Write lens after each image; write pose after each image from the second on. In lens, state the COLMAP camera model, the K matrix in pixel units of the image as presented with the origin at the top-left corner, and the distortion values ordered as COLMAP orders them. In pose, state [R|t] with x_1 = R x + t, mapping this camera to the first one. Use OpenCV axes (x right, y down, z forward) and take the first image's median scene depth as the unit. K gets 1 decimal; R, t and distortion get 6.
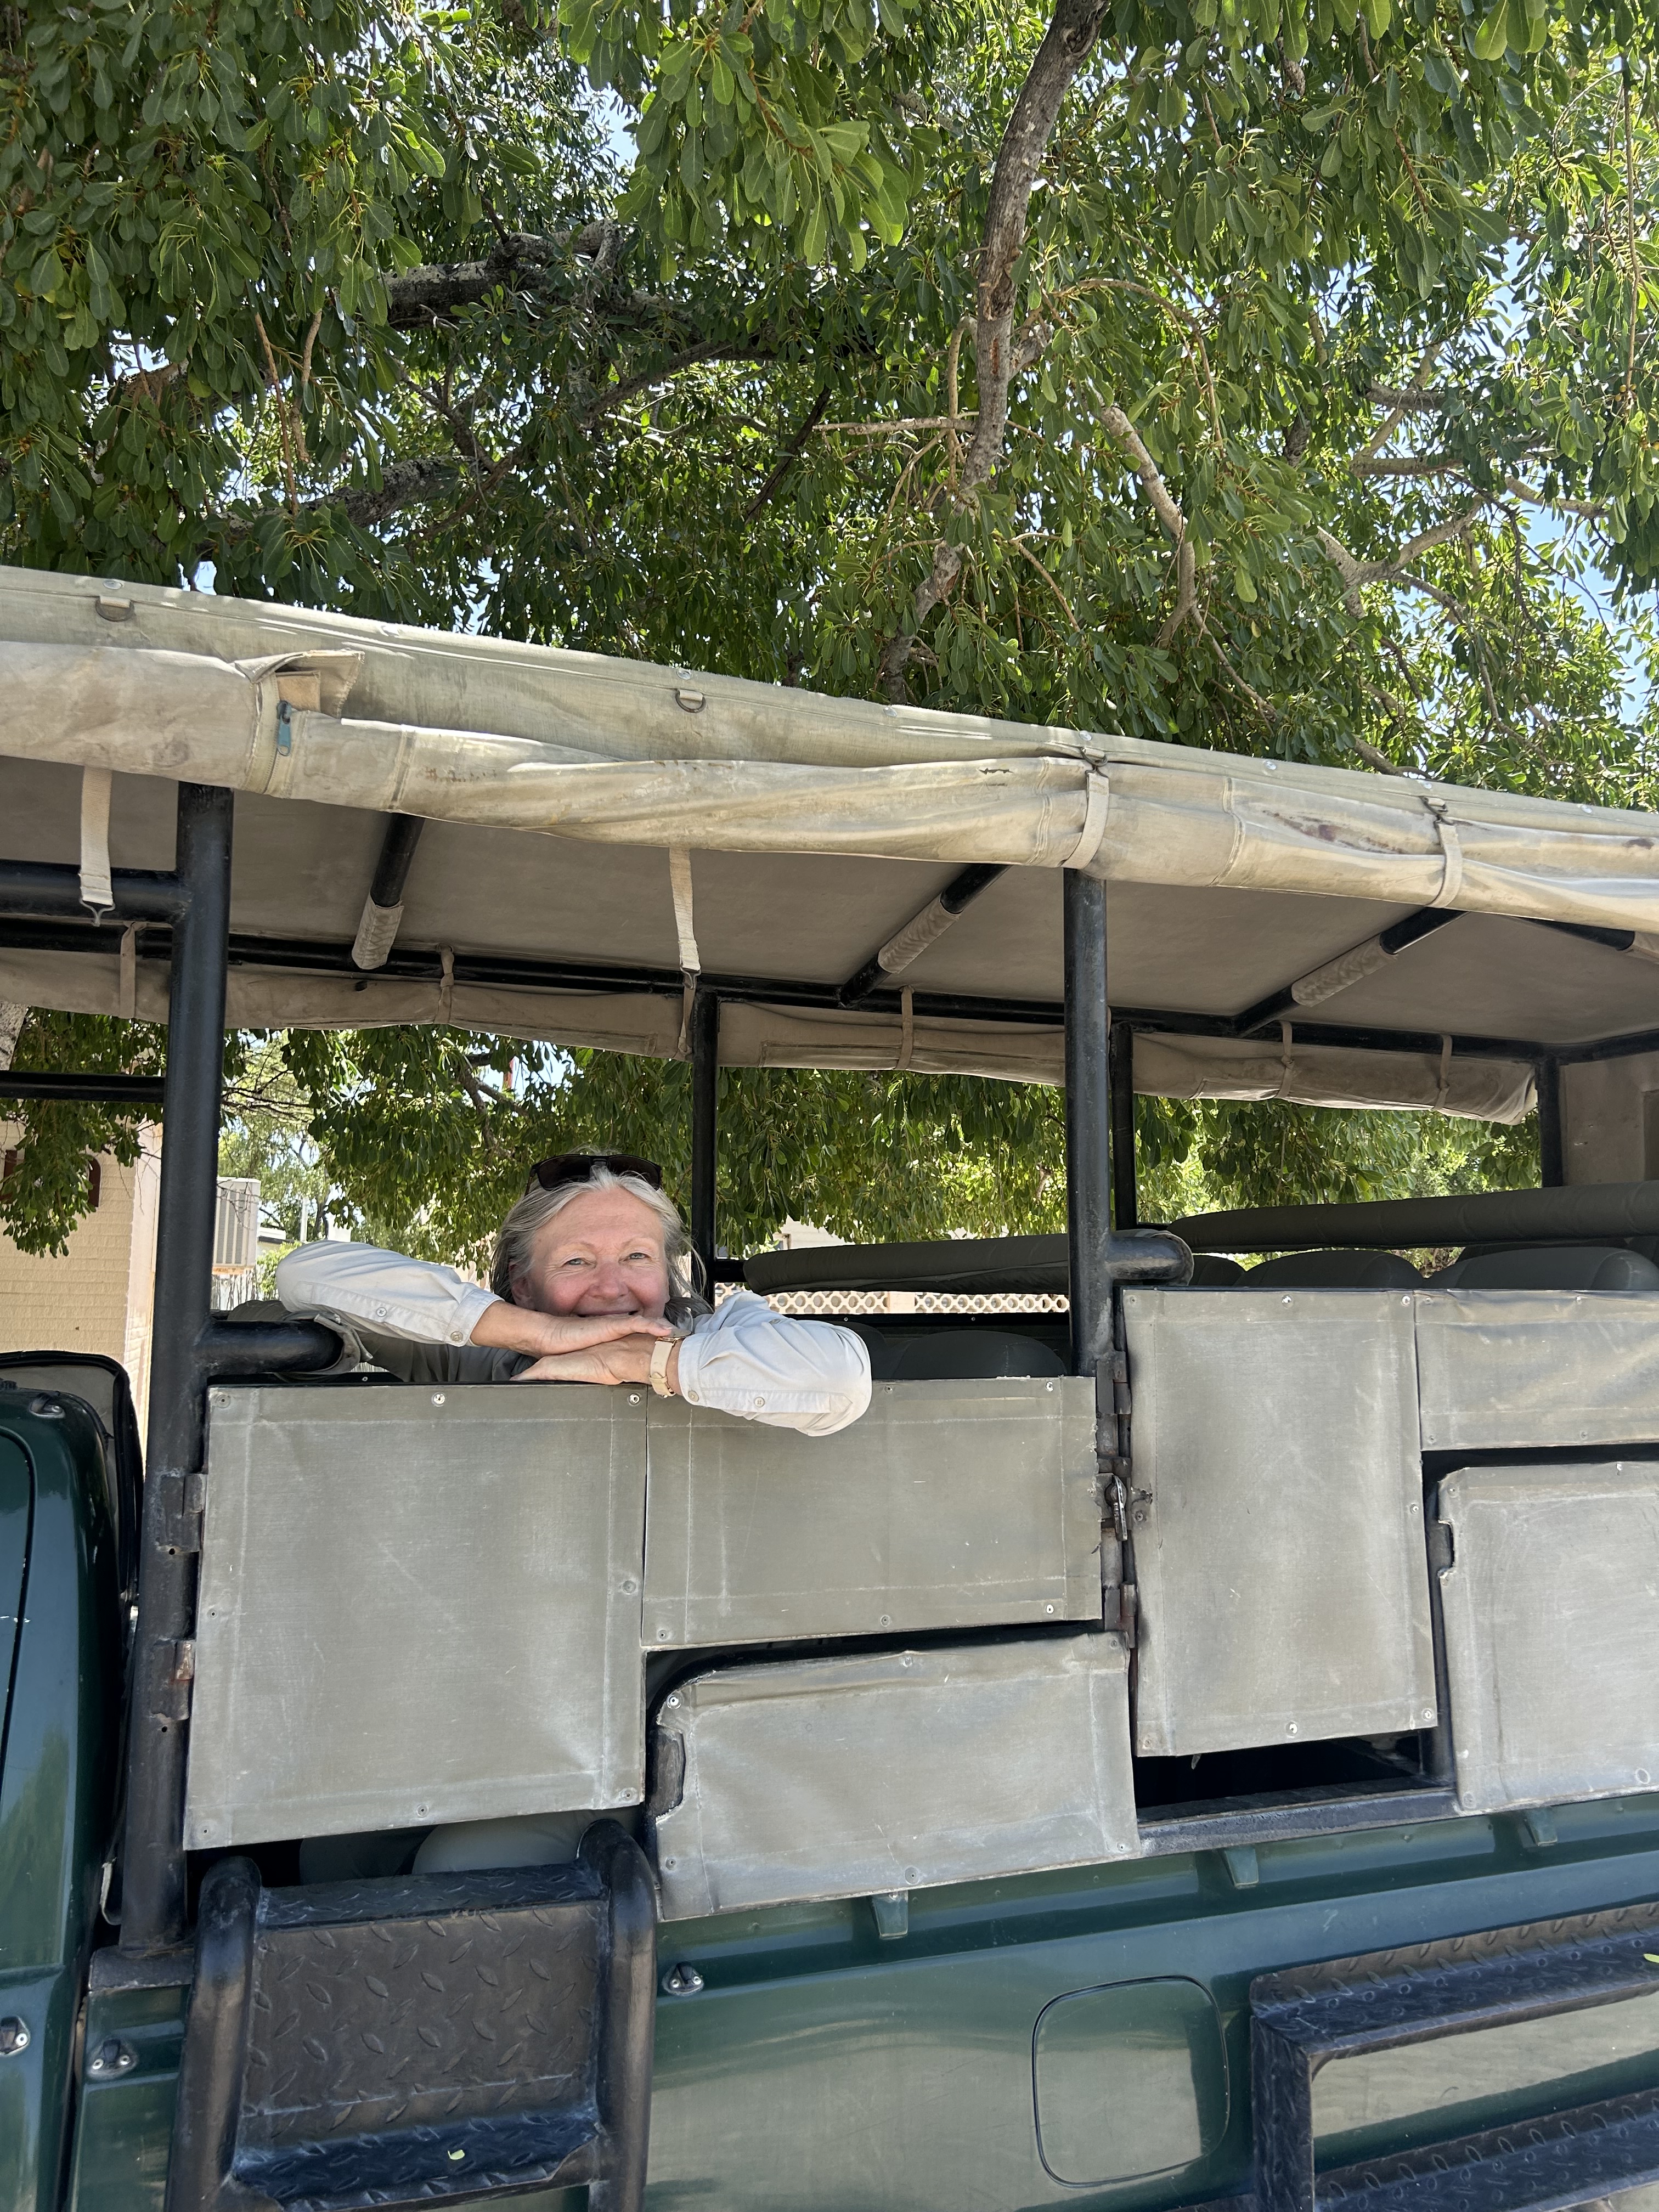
lens RADIAL K [[1659.1, 0, 827.3], [0, 1659.1, 1095.1], [0, 0, 1]] dist [0.025946, -0.005871]
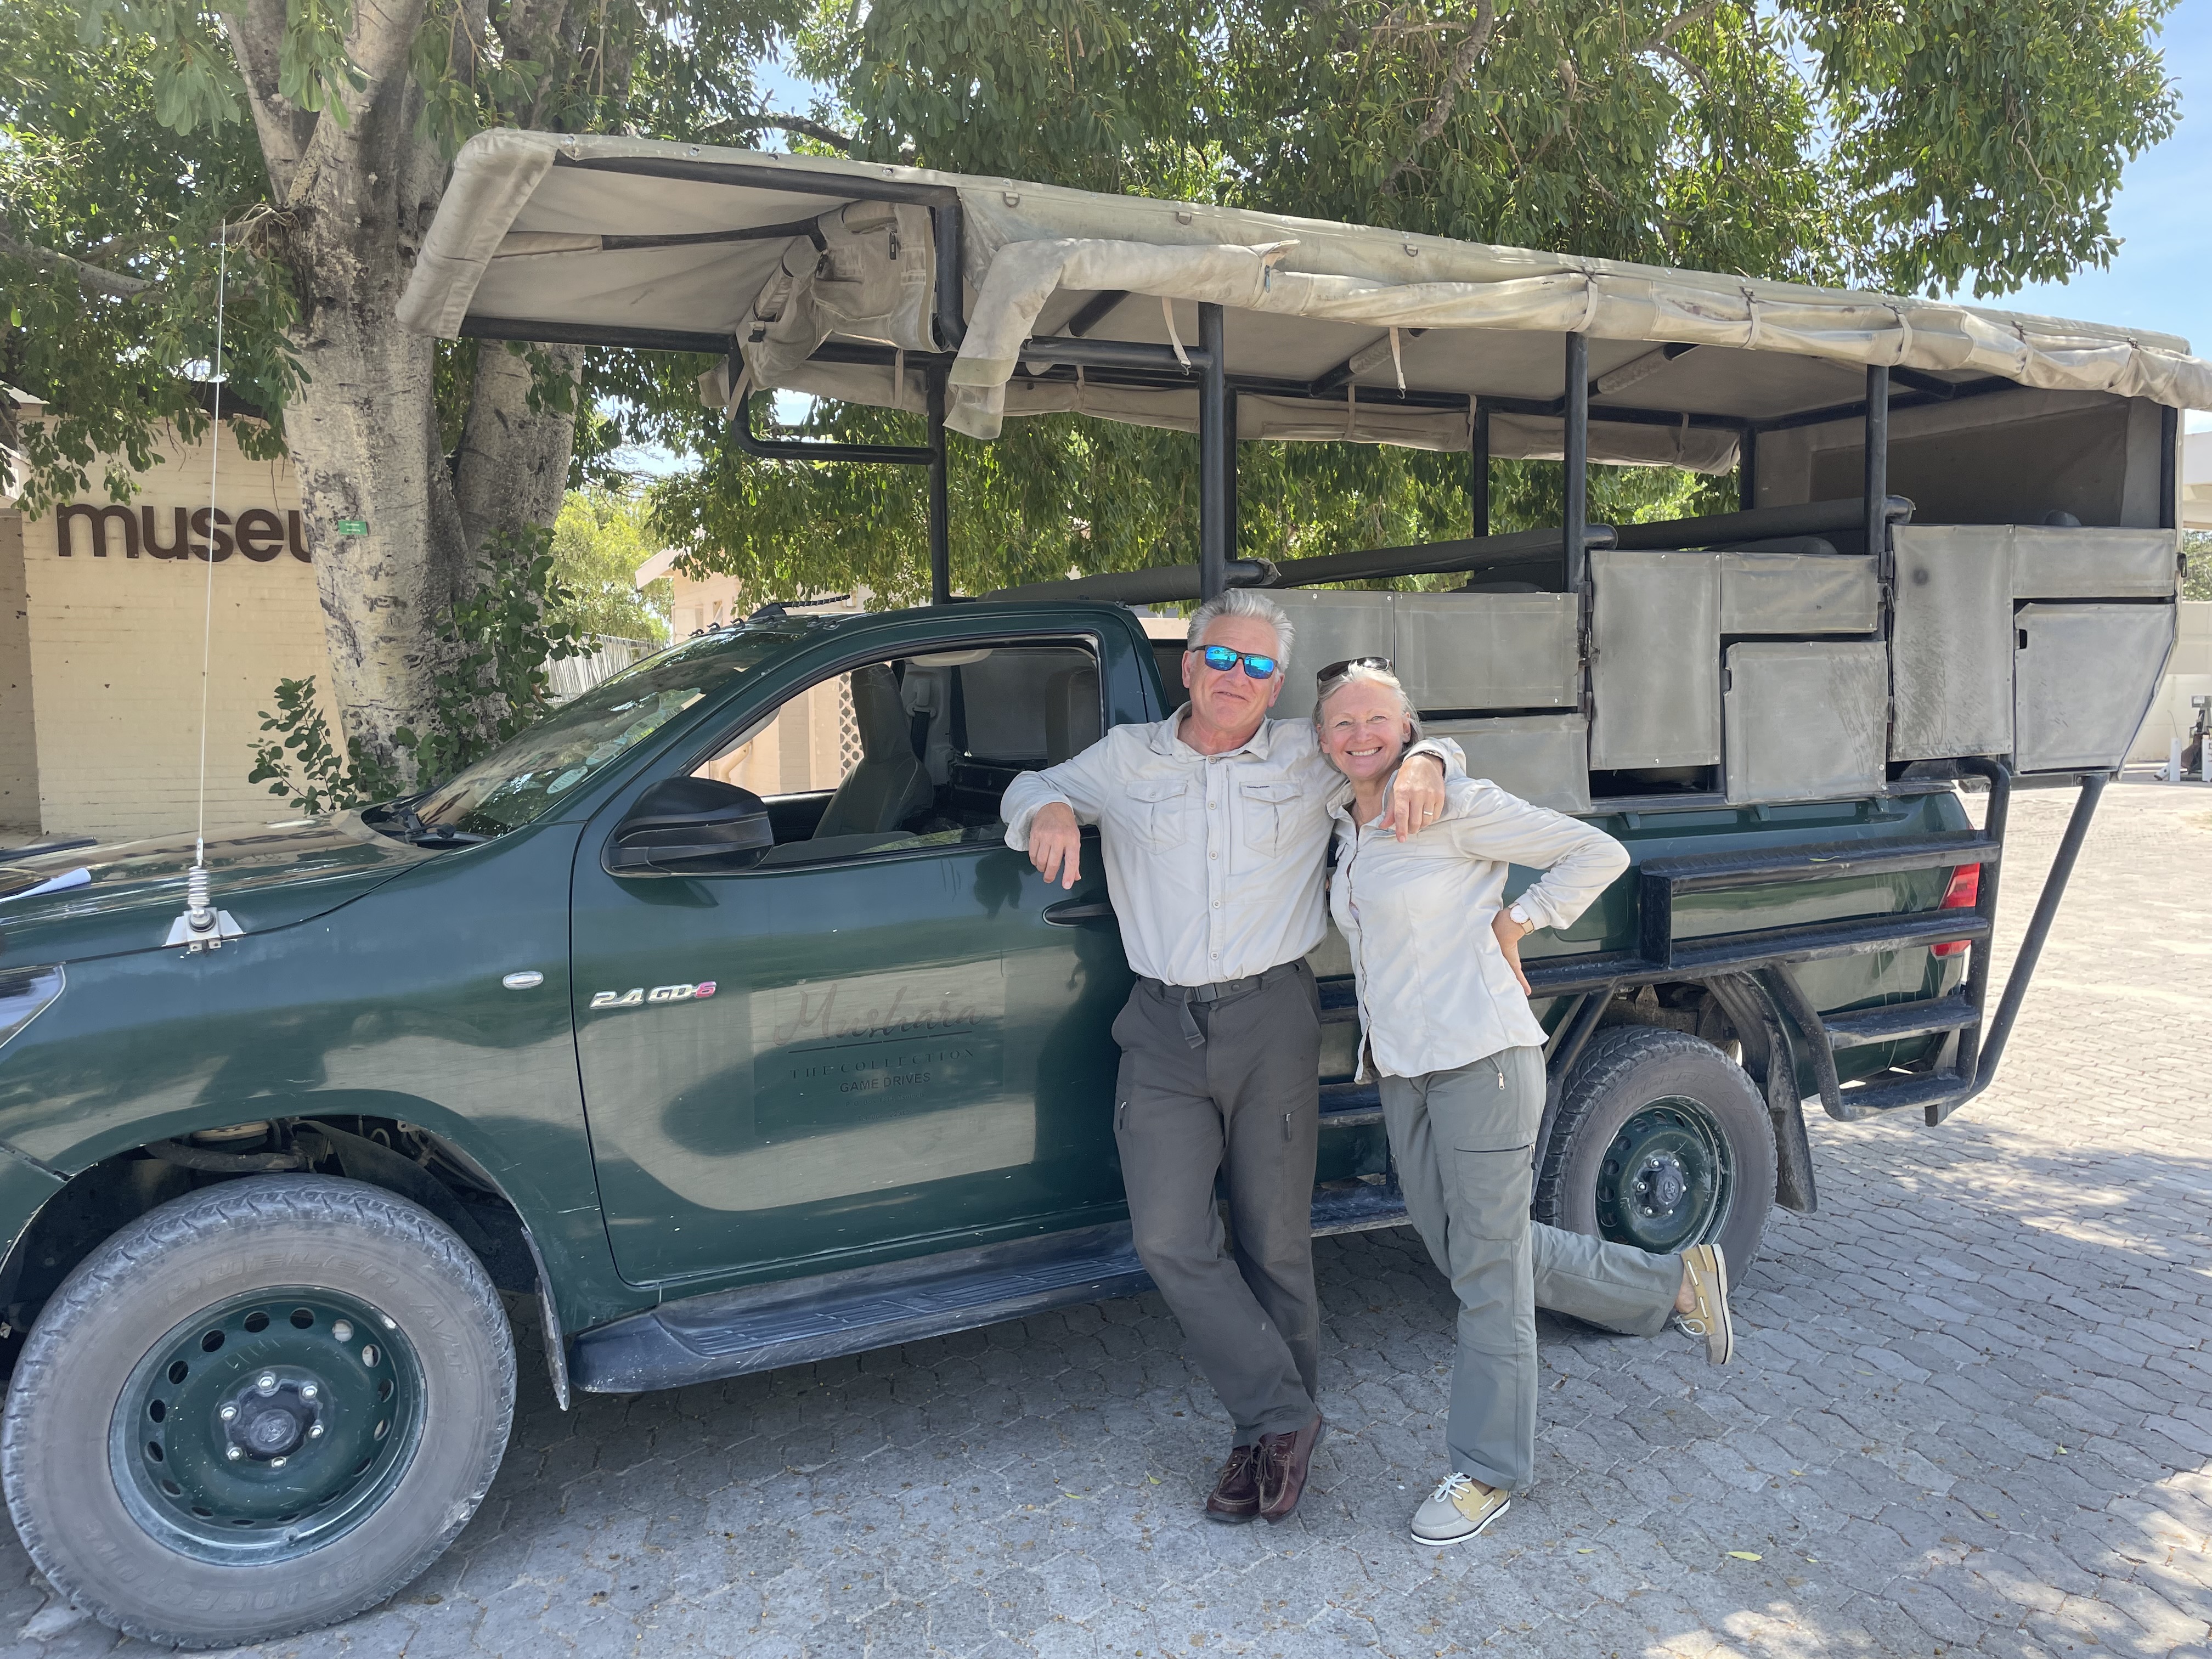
lens RADIAL K [[1659.1, 0, 1103.1], [0, 1659.1, 835.7], [0, 0, 1]] dist [0.016582, -0.009962]
pose [[0.996116, -0.026689, 0.083907, -0.566922], [0.007911, 0.976227, 0.216605, 0.012631], [-0.087693, -0.215100, 0.972647, -0.949029]]
